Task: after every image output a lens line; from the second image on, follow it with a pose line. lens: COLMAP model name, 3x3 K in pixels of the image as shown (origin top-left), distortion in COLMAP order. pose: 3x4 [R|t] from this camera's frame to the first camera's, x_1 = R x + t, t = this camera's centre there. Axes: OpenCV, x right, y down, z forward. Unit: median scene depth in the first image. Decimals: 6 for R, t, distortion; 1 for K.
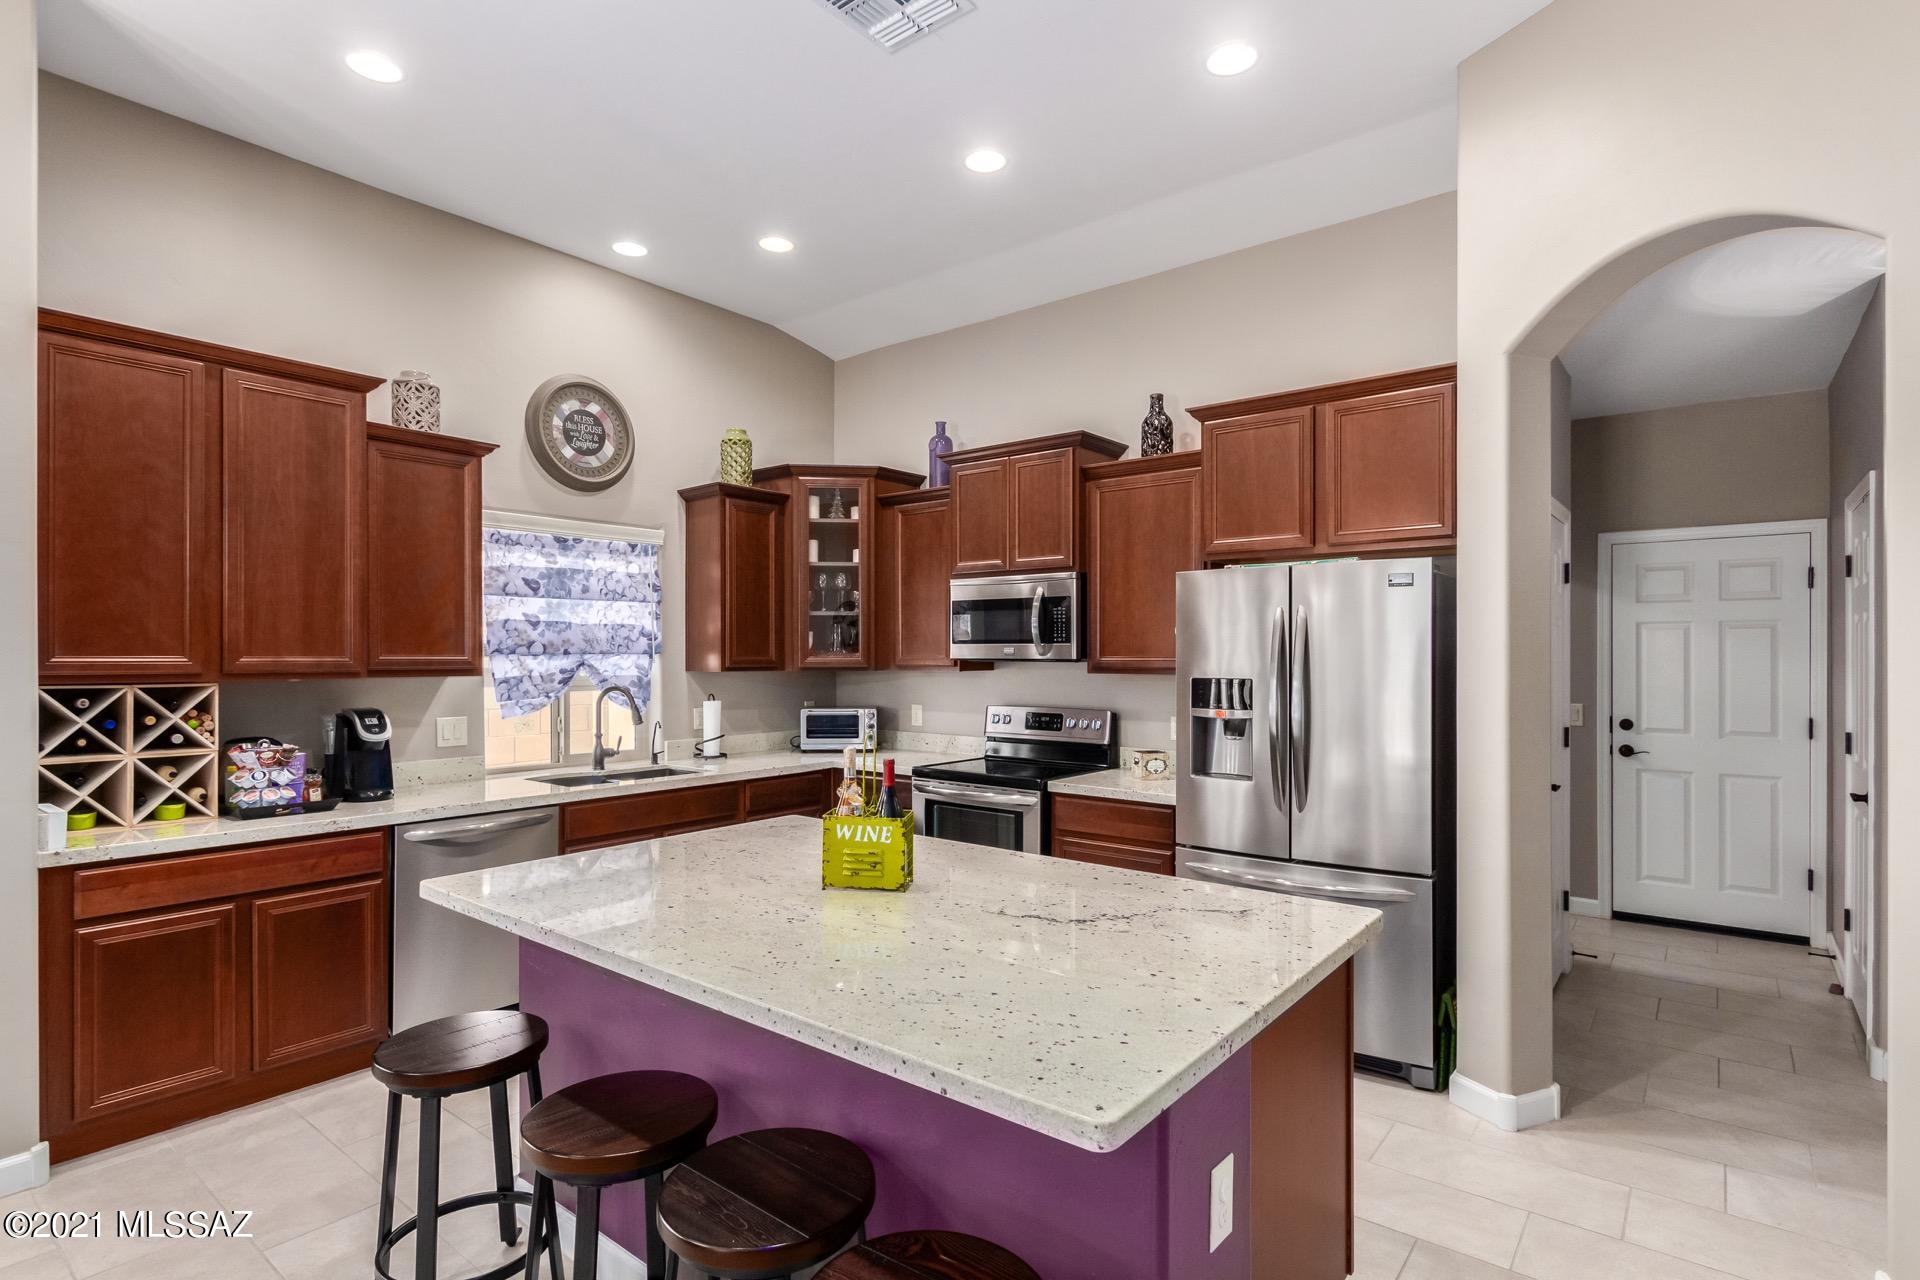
lens RADIAL K [[967.1, 0, 964.3], [0, 967.1, 654.1], [0, 0, 1]] dist [-0.004576, -0.002083]
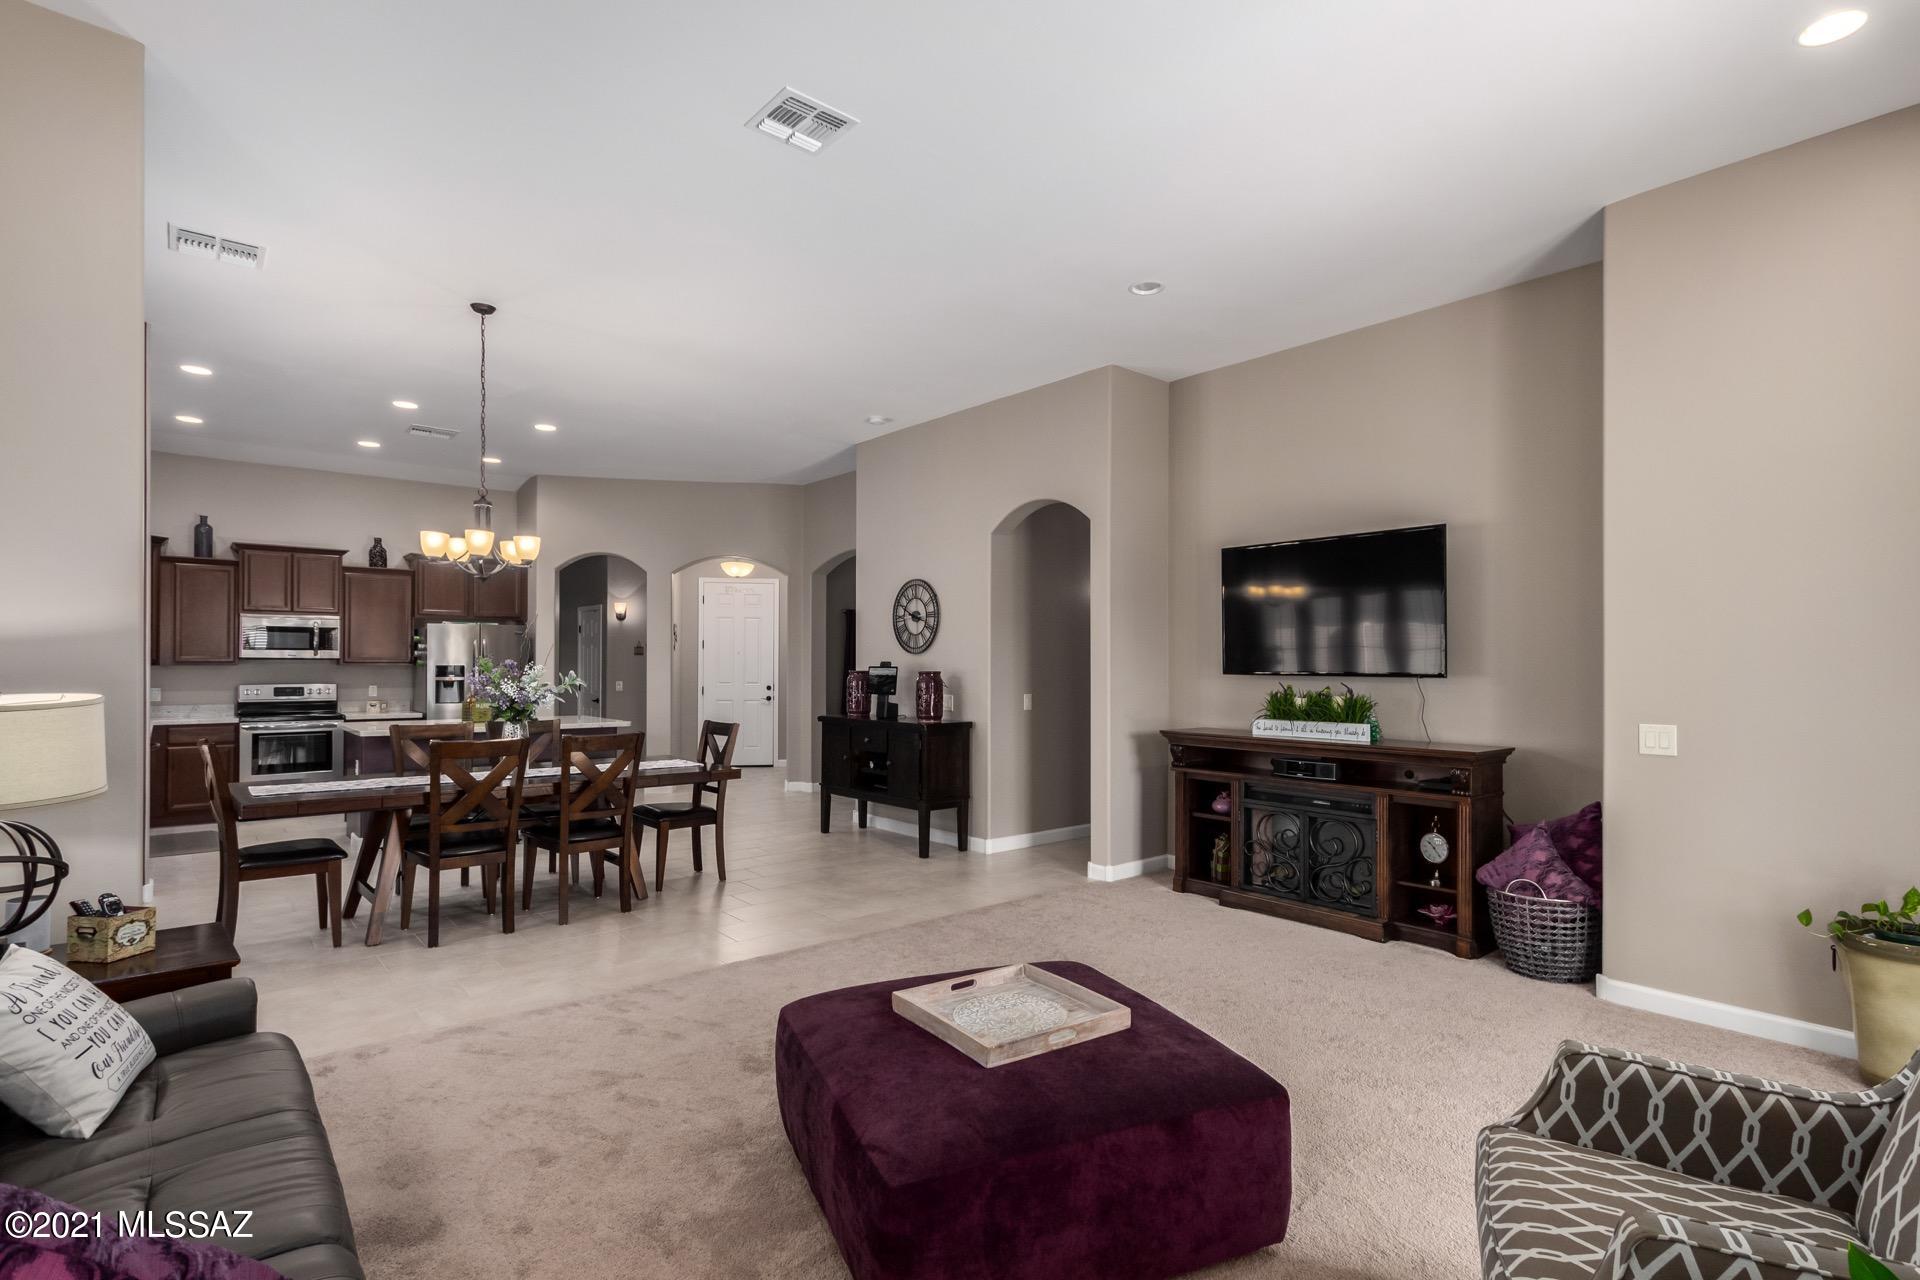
lens RADIAL K [[933.2, 0, 961.4], [0, 933.2, 648.4], [0, 0, 1]] dist [0.002792, -0.003463]
pose [[0.209336, 0.007992, 0.977811, -1.534510], [-0.005055, 0.999962, -0.007091, -0.008145], [-0.977831, -0.003458, 0.209368, -0.714038]]
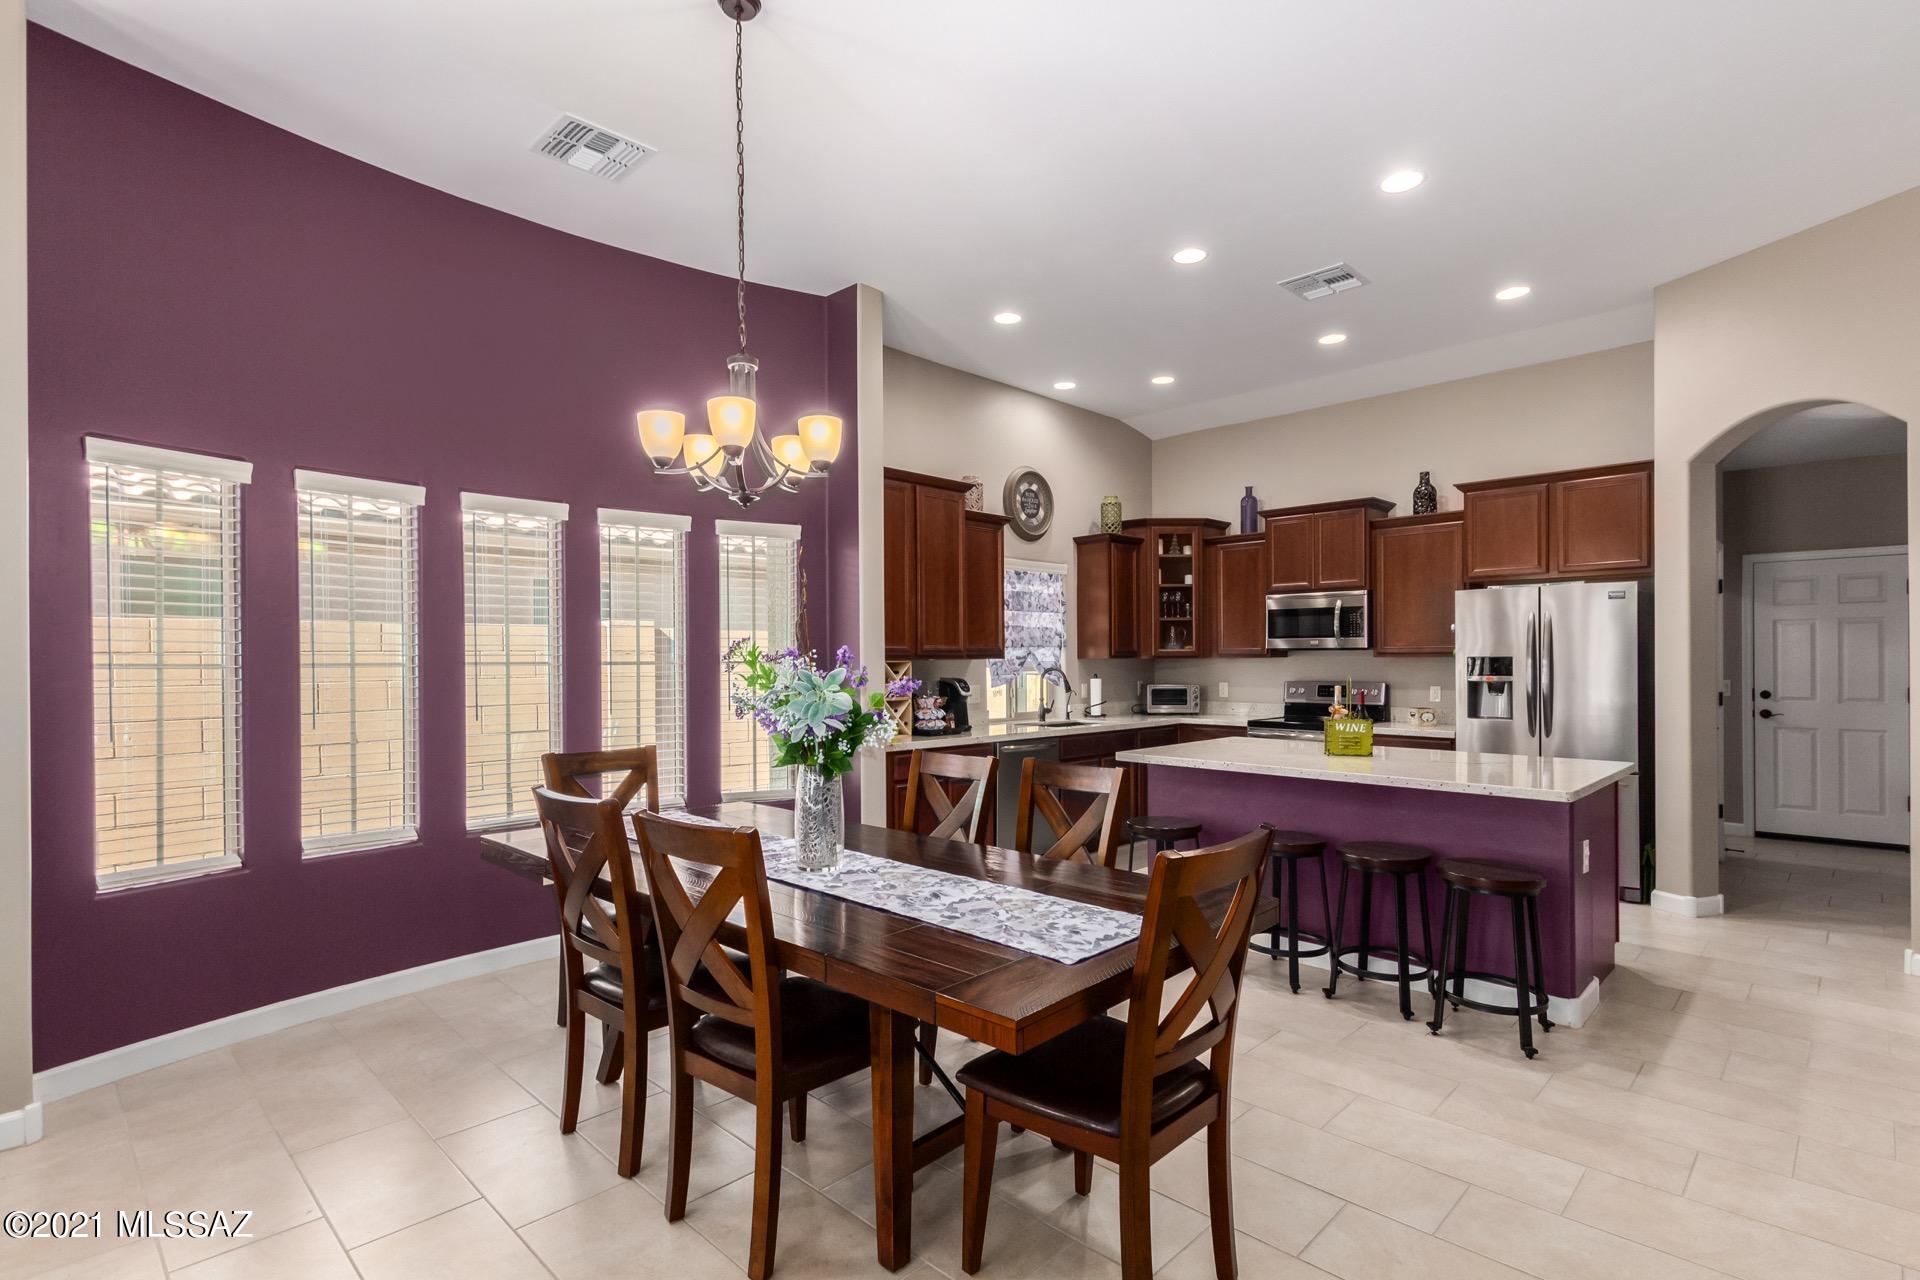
lens RADIAL K [[933.2, 0, 955.9], [0, 933.2, 661.0], [0, 0, 1]] dist [0.002792, -0.003463]
pose [[0.993696, -0.004260, -0.112032, -0.351732], [0.004399, 0.999990, 0.000994, 0.021339], [0.112026, -0.001480, 0.993704, -0.510136]]
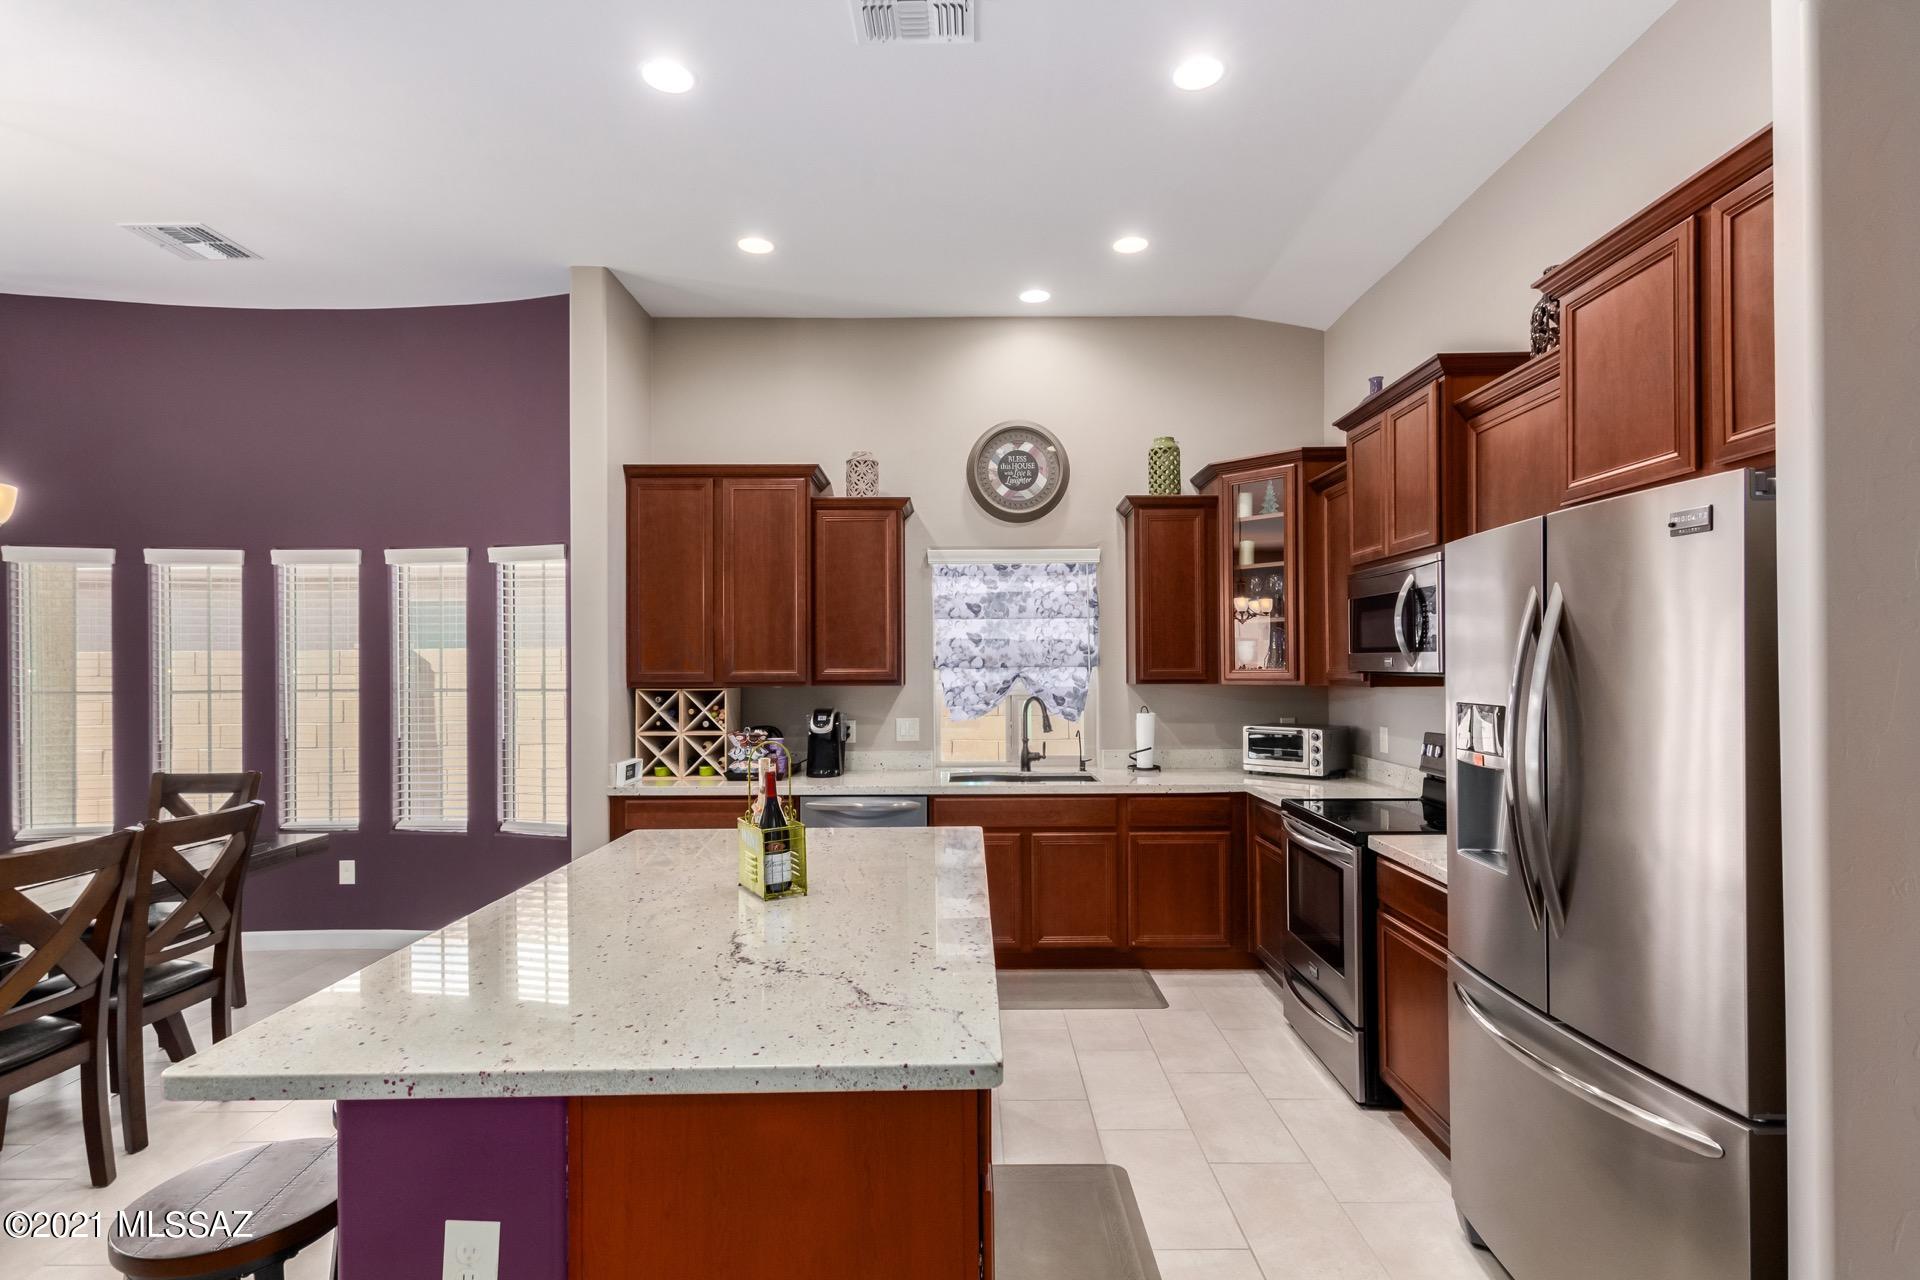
lens RADIAL K [[933.2, 0, 948.3], [0, 933.2, 665.0], [0, 0, 1]] dist [0.002792, -0.003463]
pose [[0.615344, -0.005256, -0.788241, 0.421577], [0.006323, 0.999979, -0.001732, -0.001207], [0.788233, -0.003918, 0.615364, 0.270951]]
